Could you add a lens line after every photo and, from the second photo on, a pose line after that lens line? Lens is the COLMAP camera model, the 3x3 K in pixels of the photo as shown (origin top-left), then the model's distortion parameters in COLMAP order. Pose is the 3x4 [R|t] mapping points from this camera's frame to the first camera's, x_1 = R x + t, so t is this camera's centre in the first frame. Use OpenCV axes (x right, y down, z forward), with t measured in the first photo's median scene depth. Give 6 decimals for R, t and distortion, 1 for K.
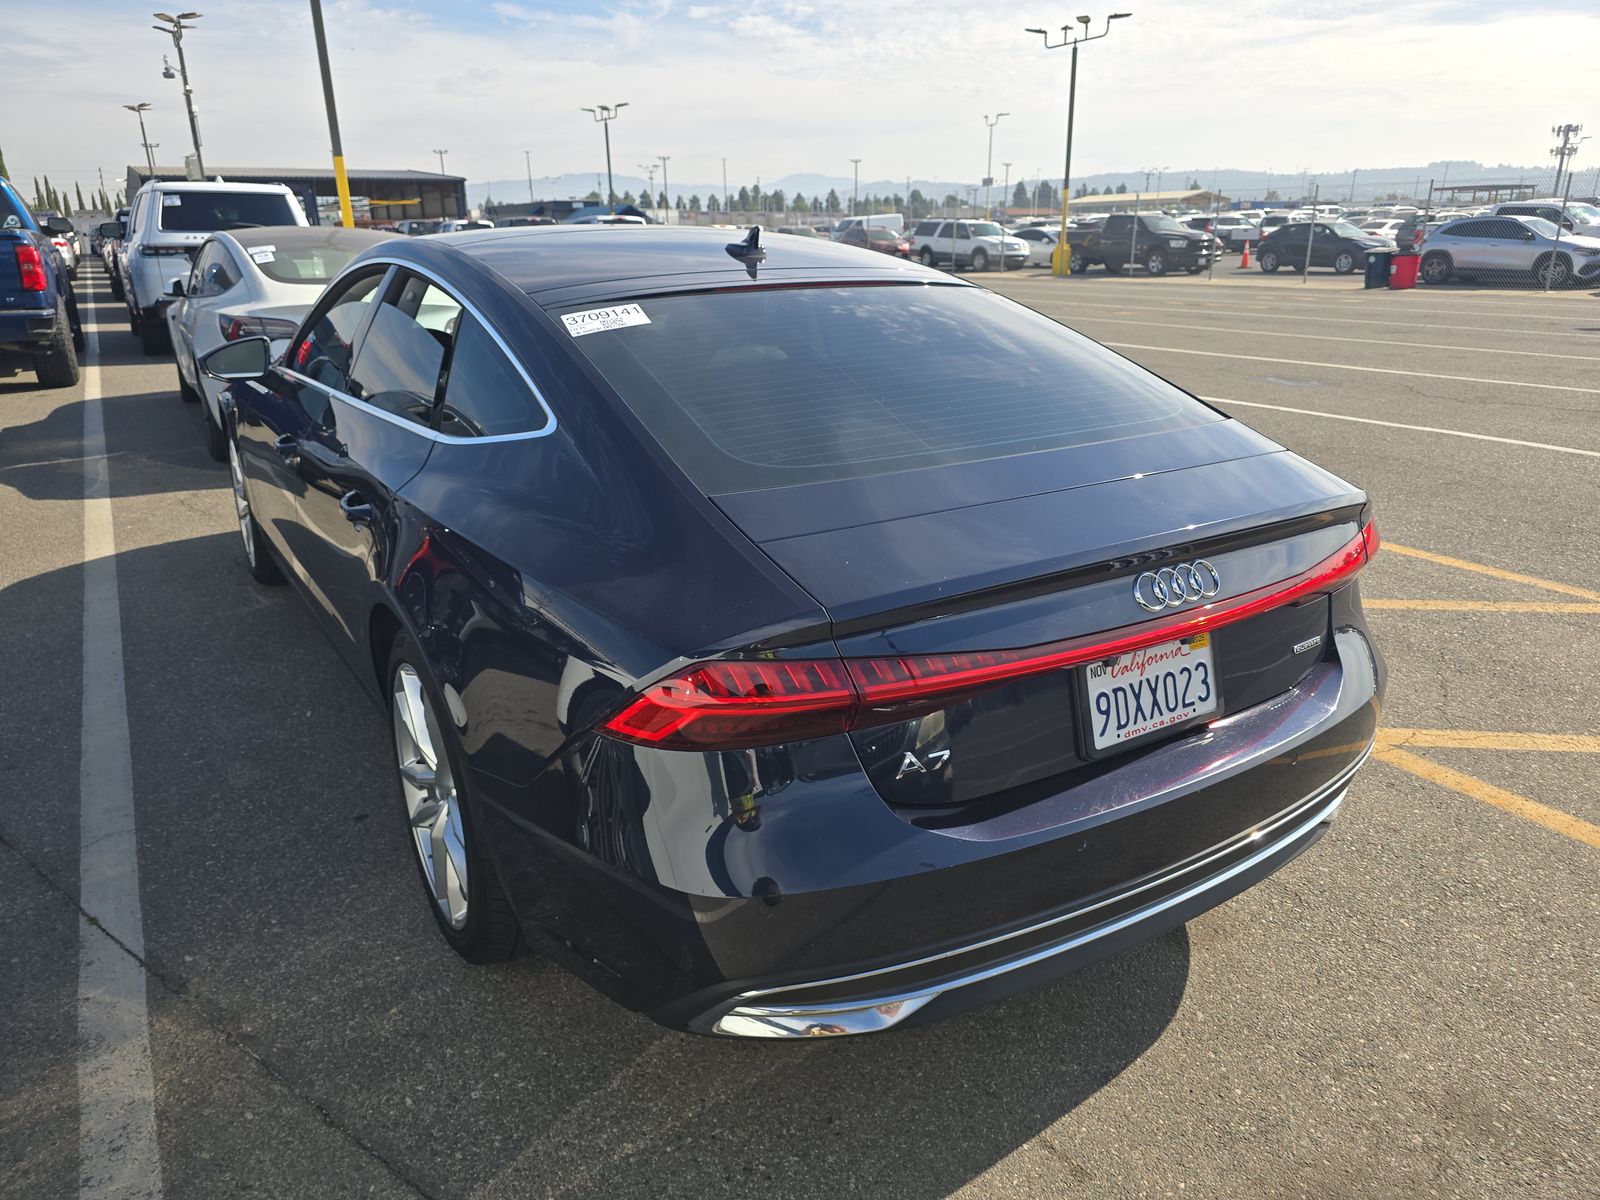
lens RADIAL K [[1081.7, 0, 800.4], [0, 1081.7, 607.8], [0, 0, 1]] dist [0.027524, -0.032662]
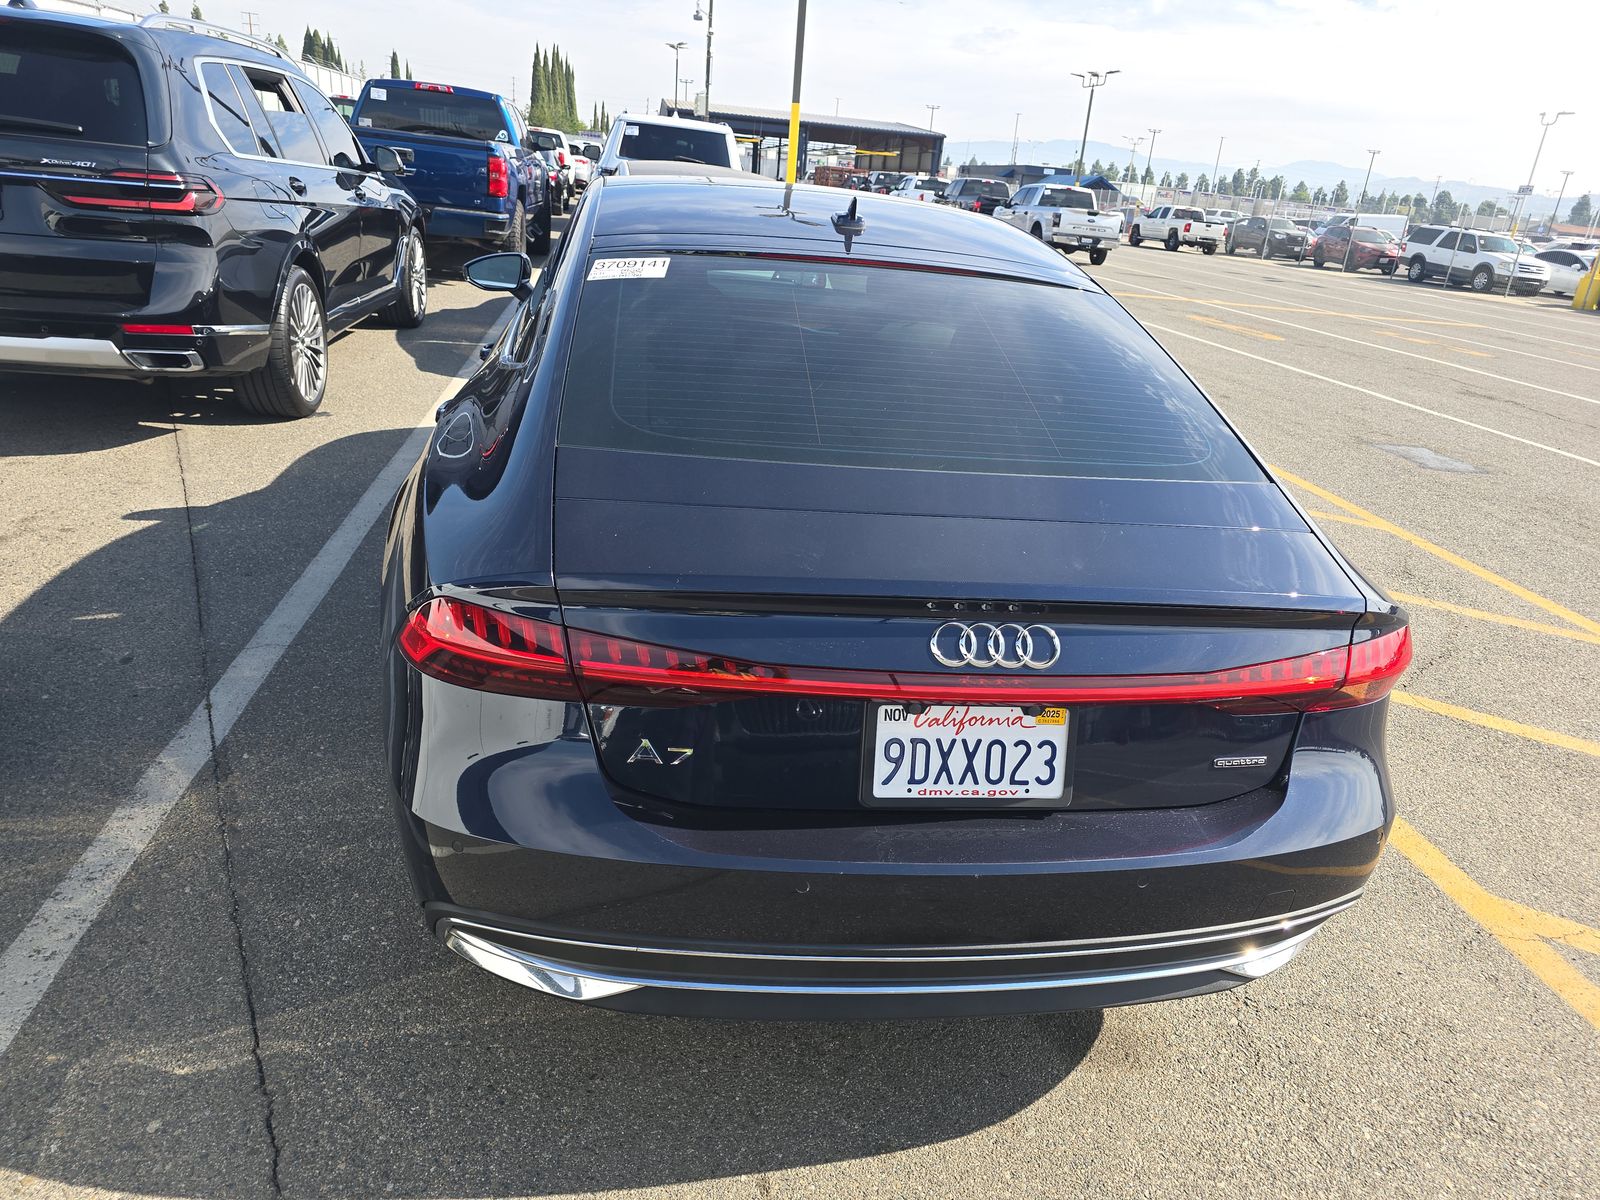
lens RADIAL K [[1081.7, 0, 793.5], [0, 1081.7, 600.7], [0, 0, 1]] dist [0.027524, -0.032662]
pose [[0.911627, 0.231336, -0.339736, 0.351172], [-0.223641, 0.972683, 0.062224, -0.052462], [0.344850, 0.019254, 0.938460, 0.082815]]
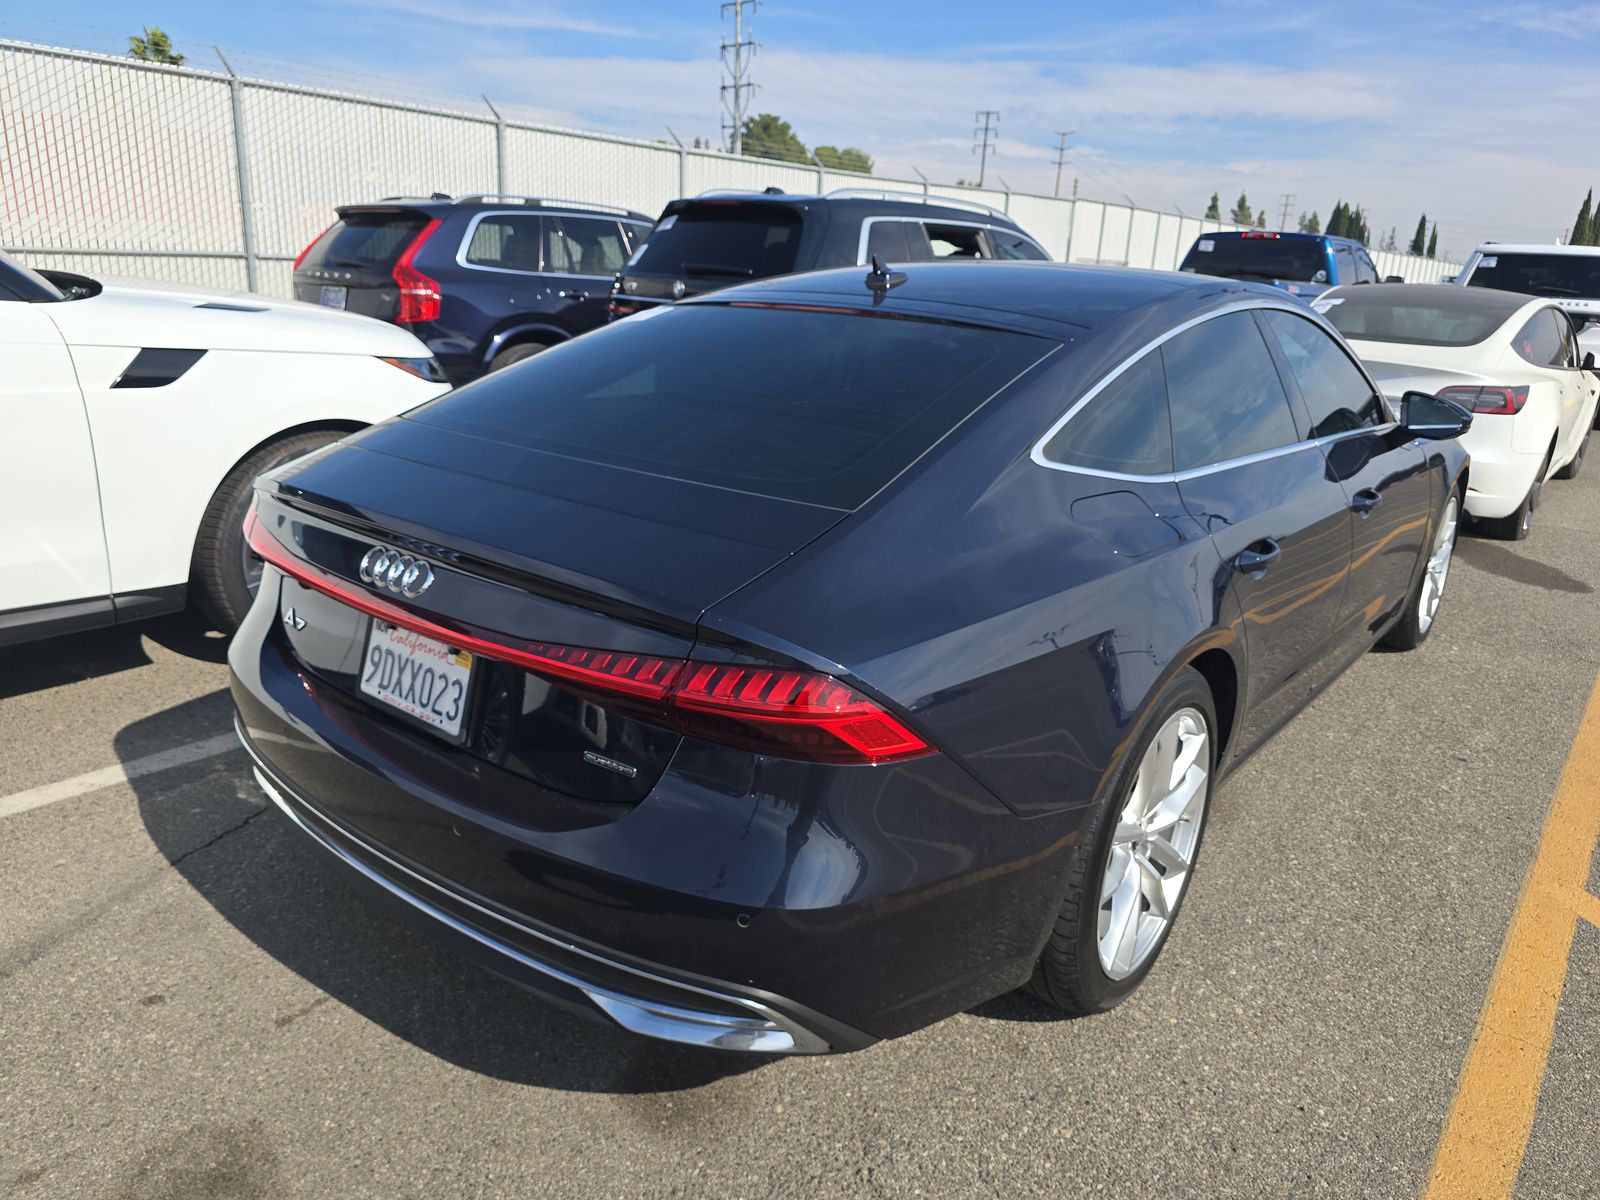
lens RADIAL K [[1081.7, 0, 797.8], [0, 1081.7, 608.7], [0, 0, 1]] dist [0.027524, -0.032662]
pose [[0.331912, 0.301129, -0.893955, 1.013175], [-0.351385, 0.918944, 0.179083, -0.221050], [0.875422, 0.254682, 0.410821, 0.662011]]
